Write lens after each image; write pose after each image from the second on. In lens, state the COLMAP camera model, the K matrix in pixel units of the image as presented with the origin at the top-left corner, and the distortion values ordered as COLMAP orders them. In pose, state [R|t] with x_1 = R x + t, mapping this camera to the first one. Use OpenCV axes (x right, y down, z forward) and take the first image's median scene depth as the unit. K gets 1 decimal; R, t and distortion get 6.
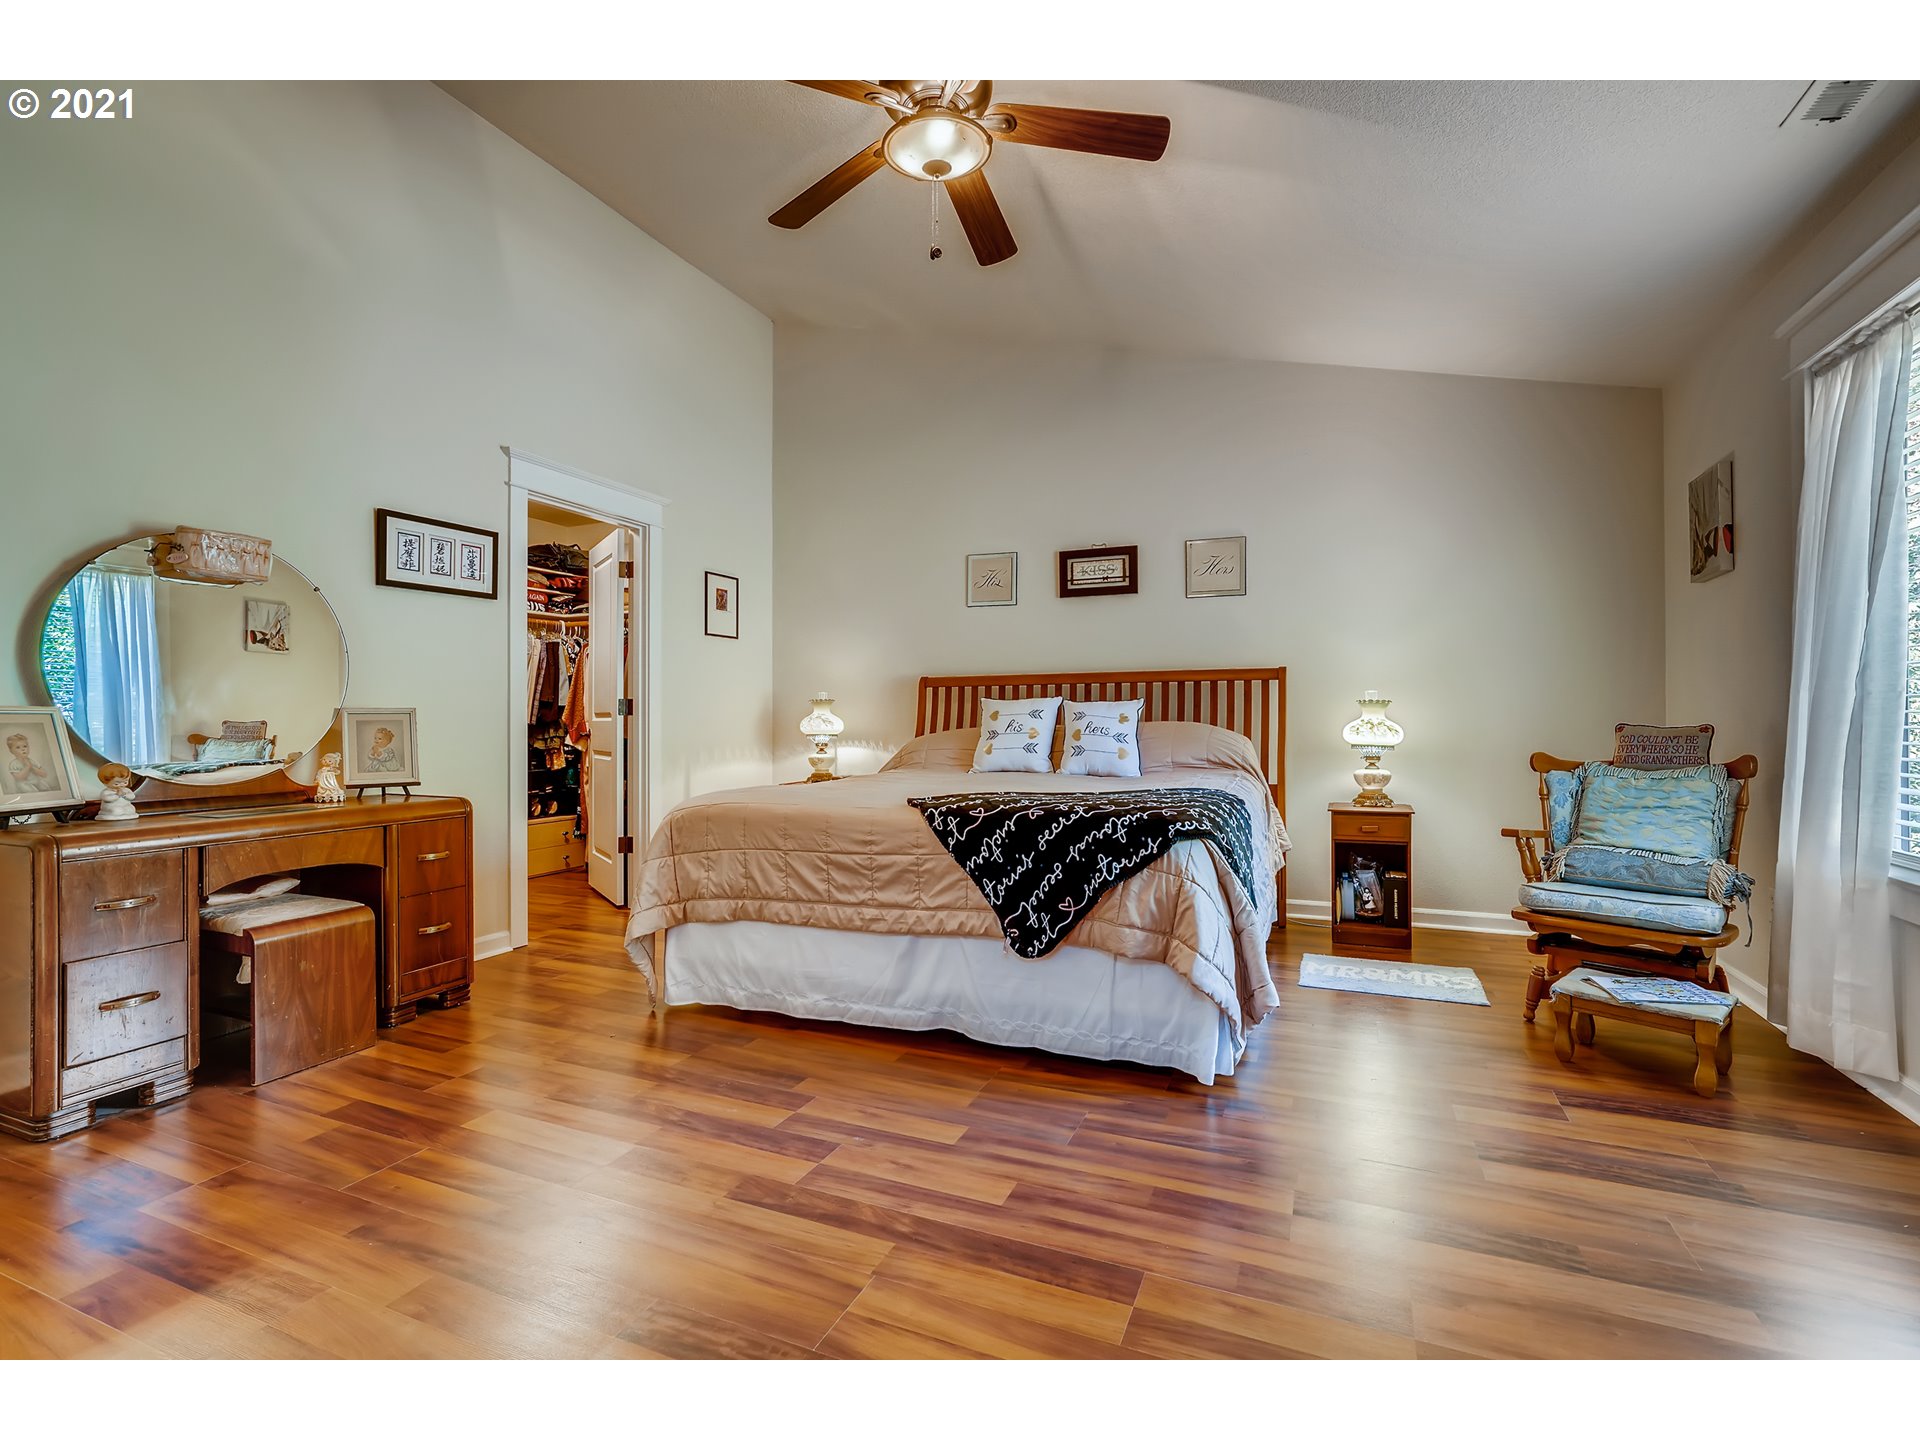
lens RADIAL K [[886.6, 0, 960.0], [0, 886.6, 720.0], [0, 0, 1]] dist [0.000691, 0.001031]
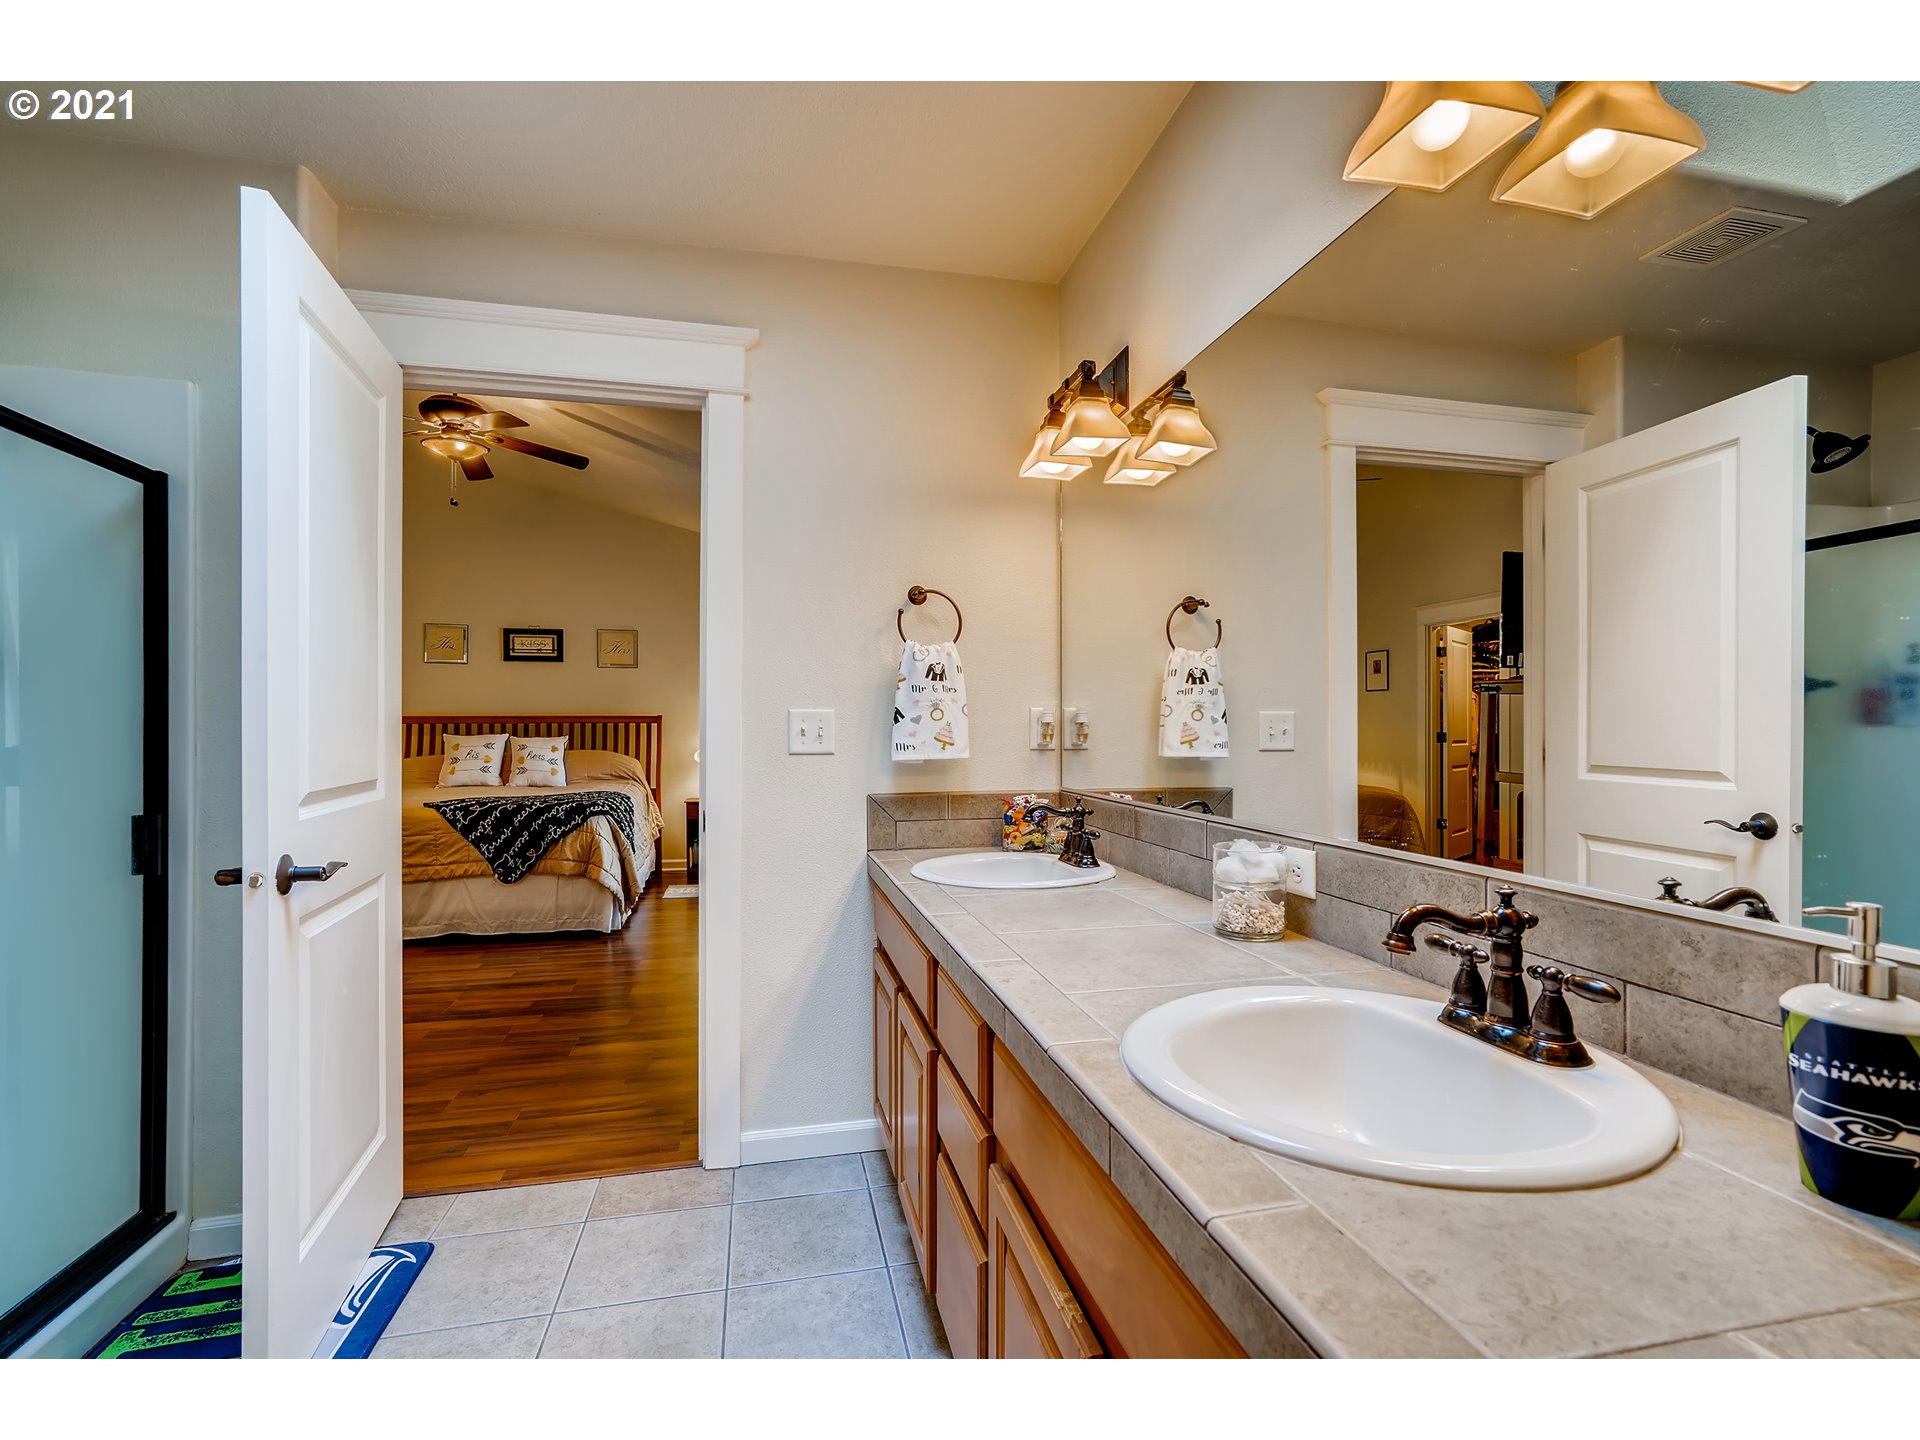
lens RADIAL K [[977.1, 0, 1012.4], [0, 977.1, 727.5], [0, 0, 1]] dist [-0.031637, 0.000389]
pose [[0.796181, -0.000522, 0.605059, -0.287893], [-0.000056, 1.000000, 0.000937, -0.058252], [-0.605059, -0.000780, 0.796180, -1.170962]]
